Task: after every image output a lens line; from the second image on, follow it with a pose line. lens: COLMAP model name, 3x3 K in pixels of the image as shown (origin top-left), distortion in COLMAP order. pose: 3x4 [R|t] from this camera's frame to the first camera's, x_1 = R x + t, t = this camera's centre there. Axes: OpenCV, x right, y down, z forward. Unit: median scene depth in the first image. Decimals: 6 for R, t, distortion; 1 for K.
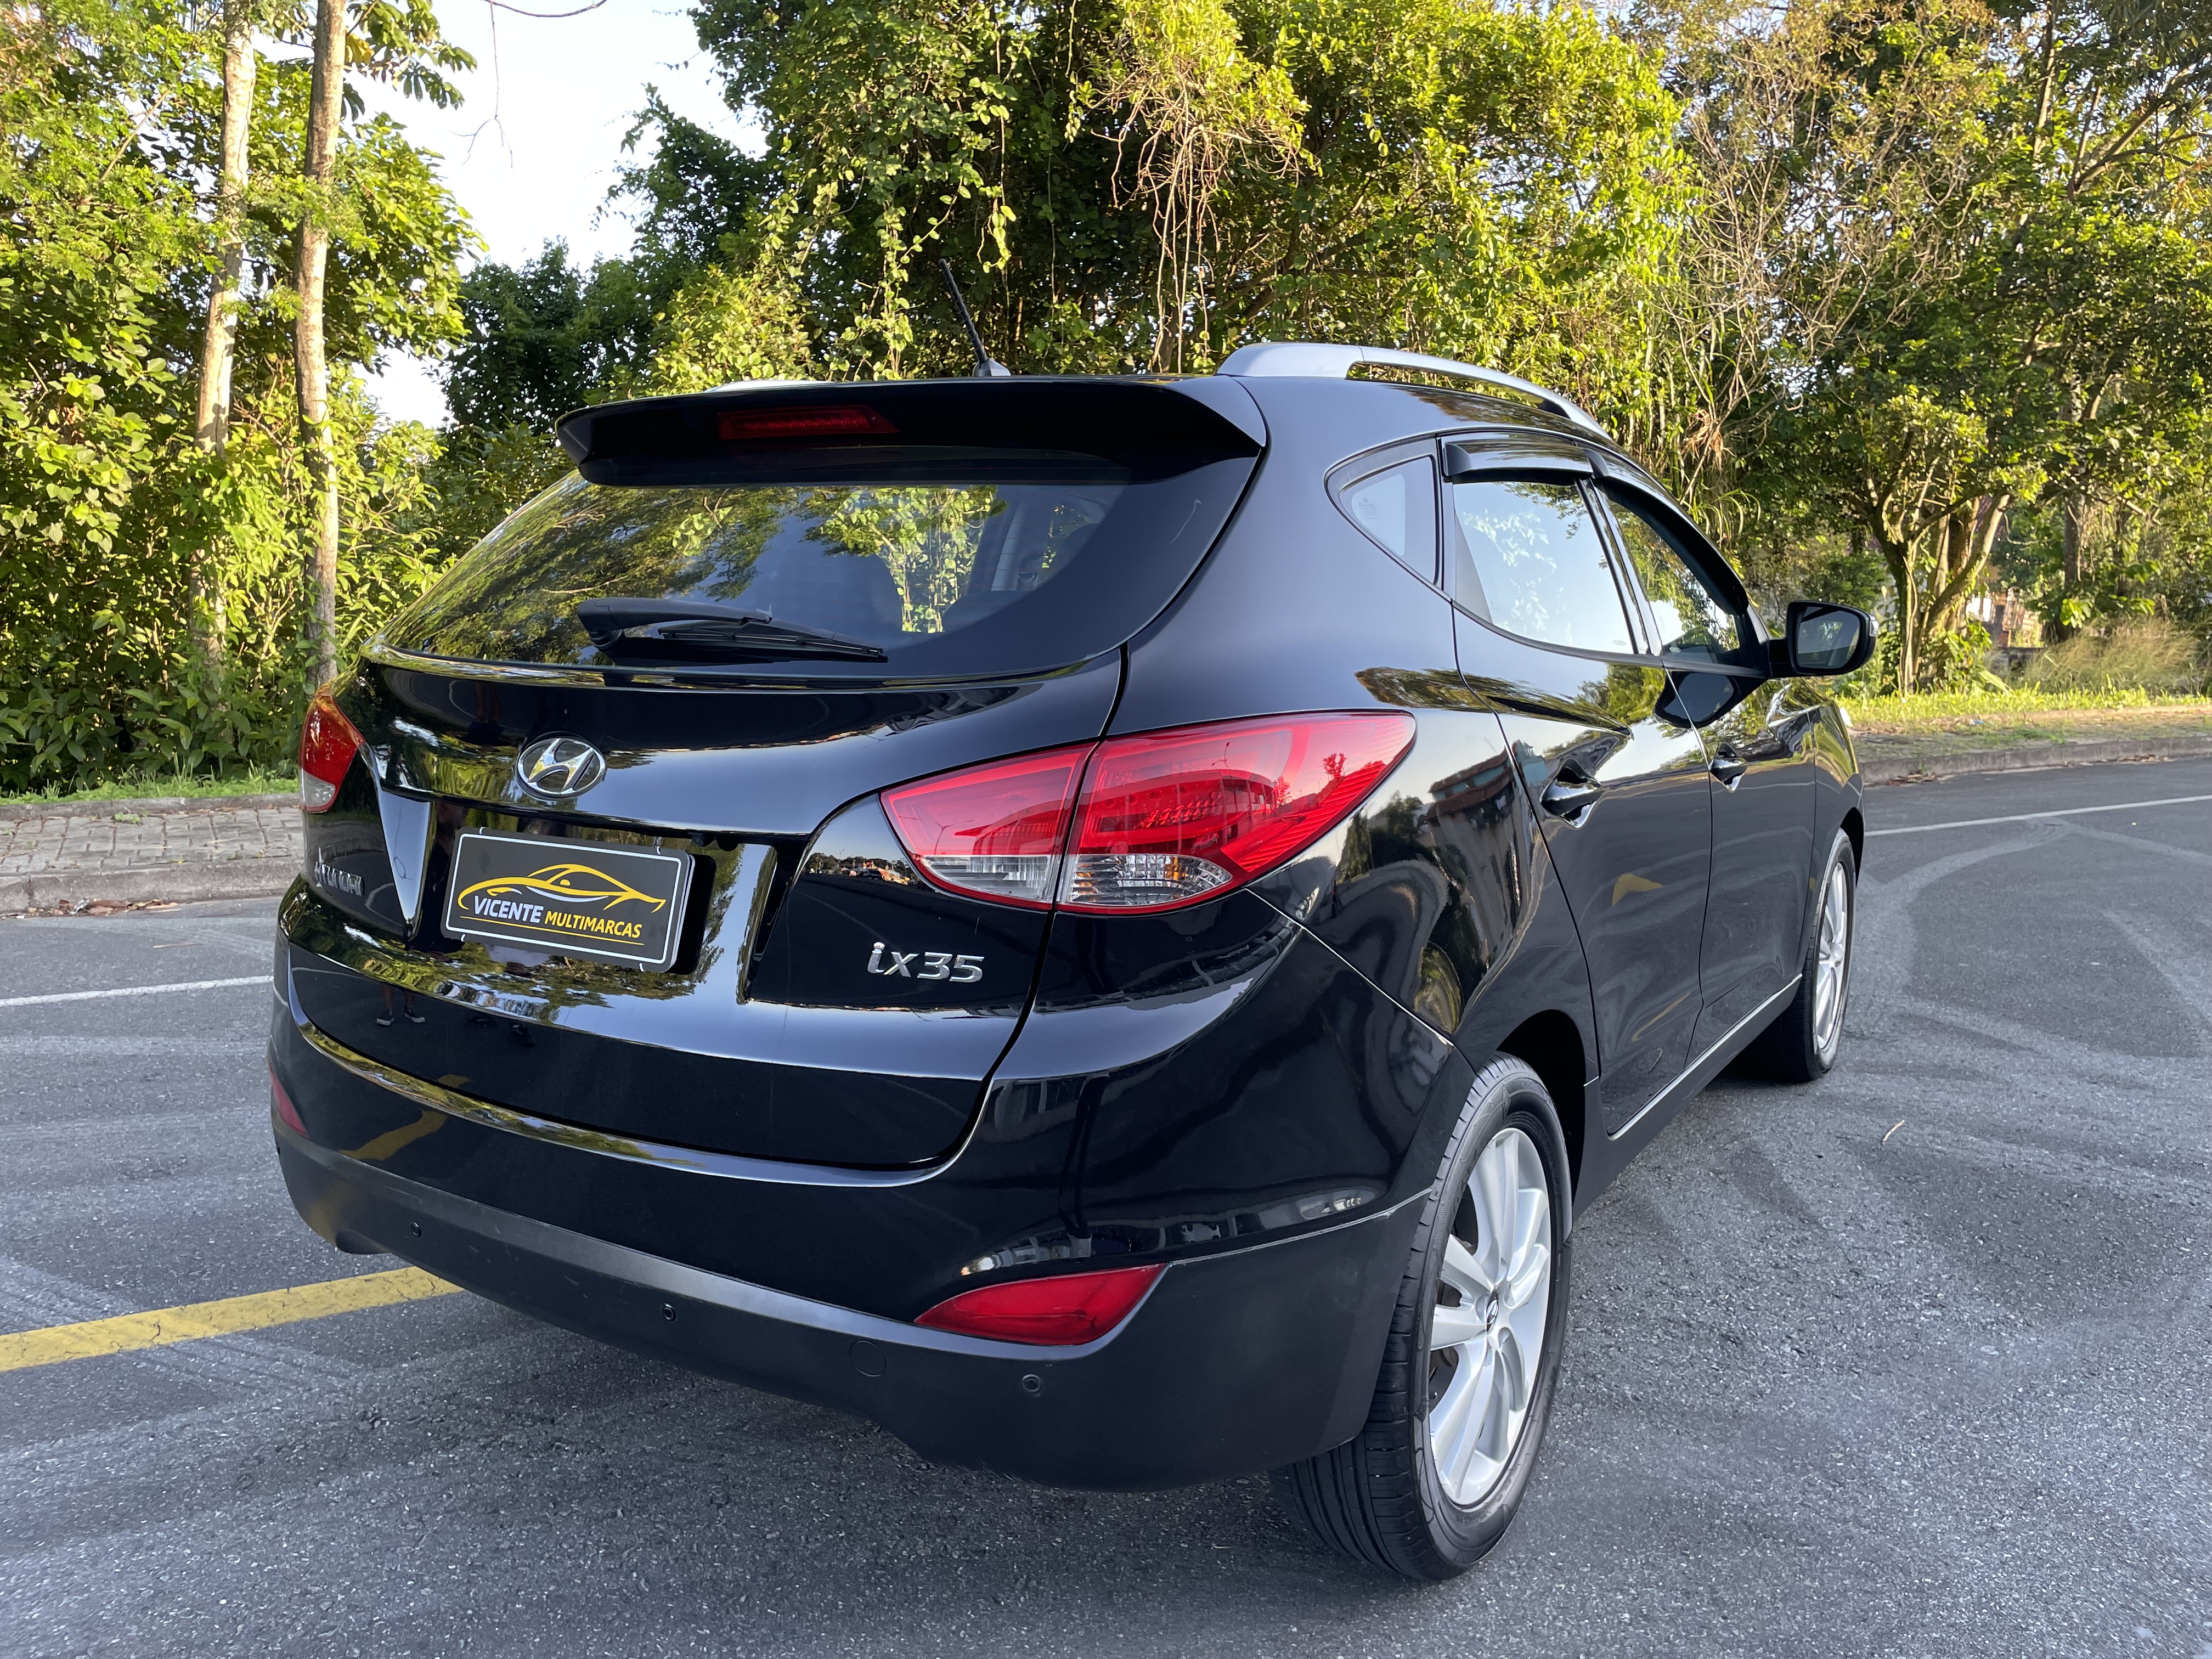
lens RADIAL K [[1645.8, 0, 1096.0], [0, 1645.8, 819.3], [0, 0, 1]] dist [0.083767, -0.113140]
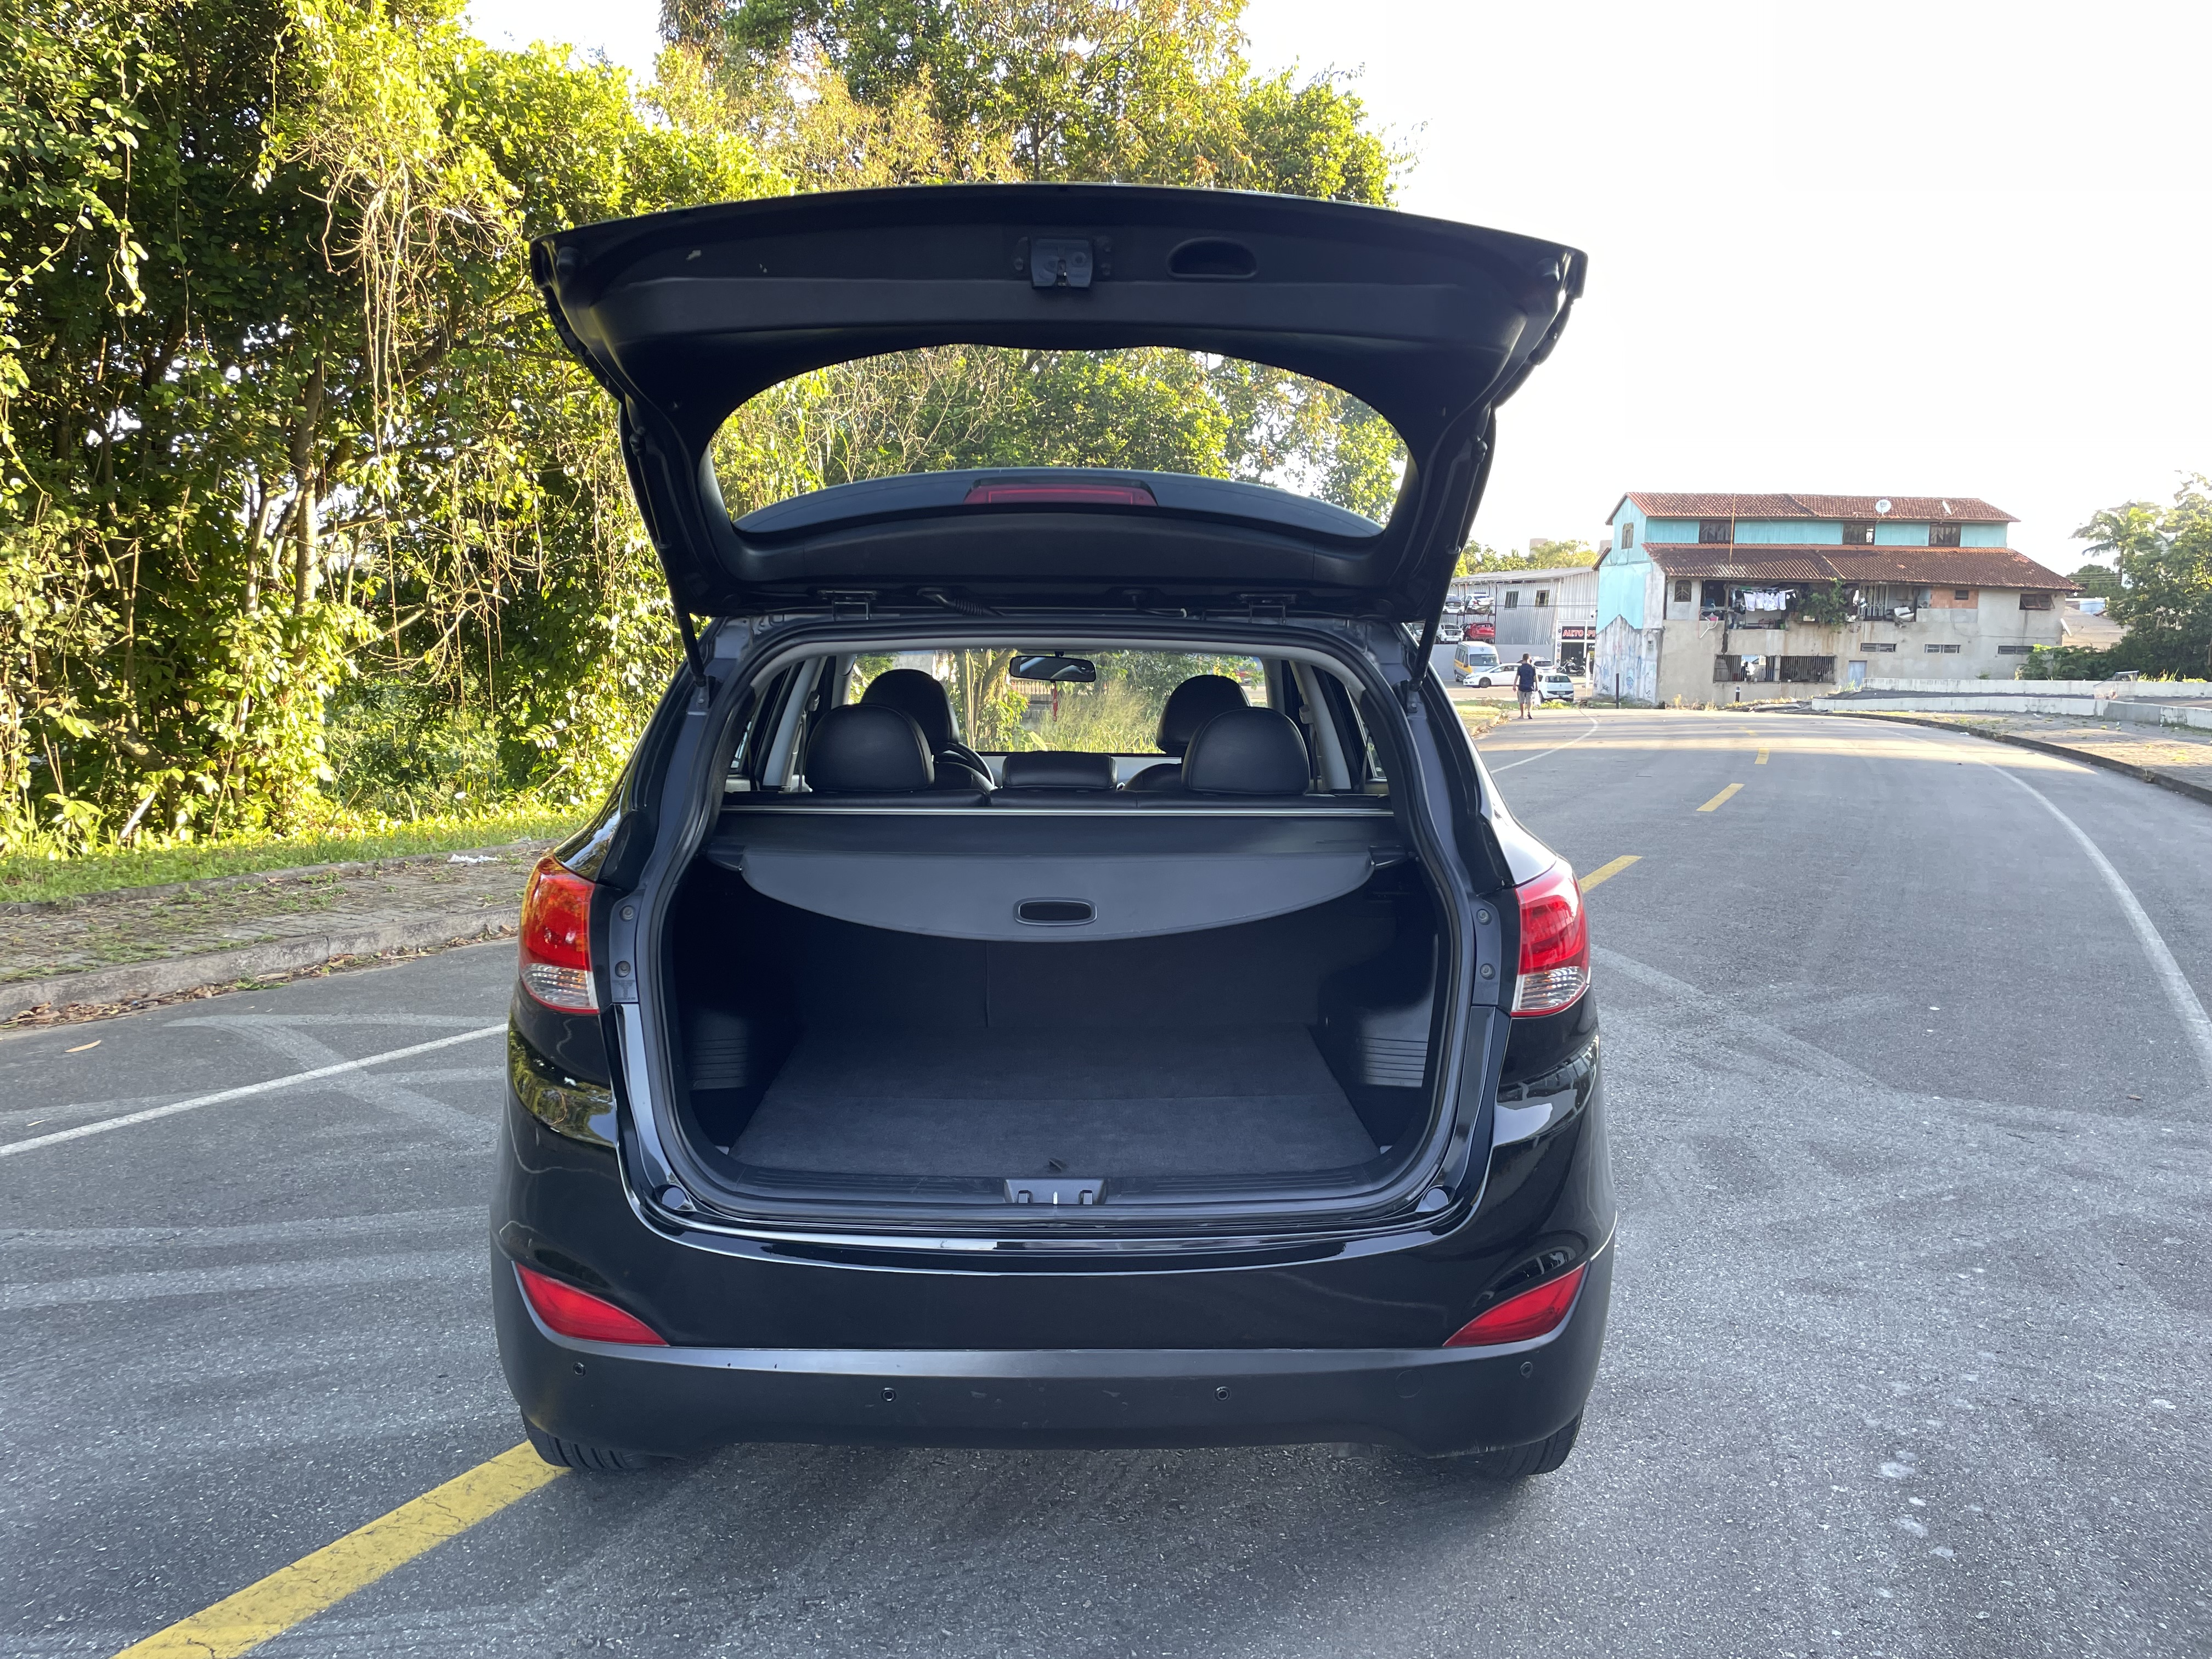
lens RADIAL K [[1645.8, 0, 1096.0], [0, 1645.8, 819.3], [0, 0, 1]] dist [0.083767, -0.113140]
pose [[0.835436, -0.056459, 0.546681, -0.152494], [0.076156, 0.997006, -0.013414, -0.017203], [-0.544286, 0.052840, 0.837234, 0.001062]]
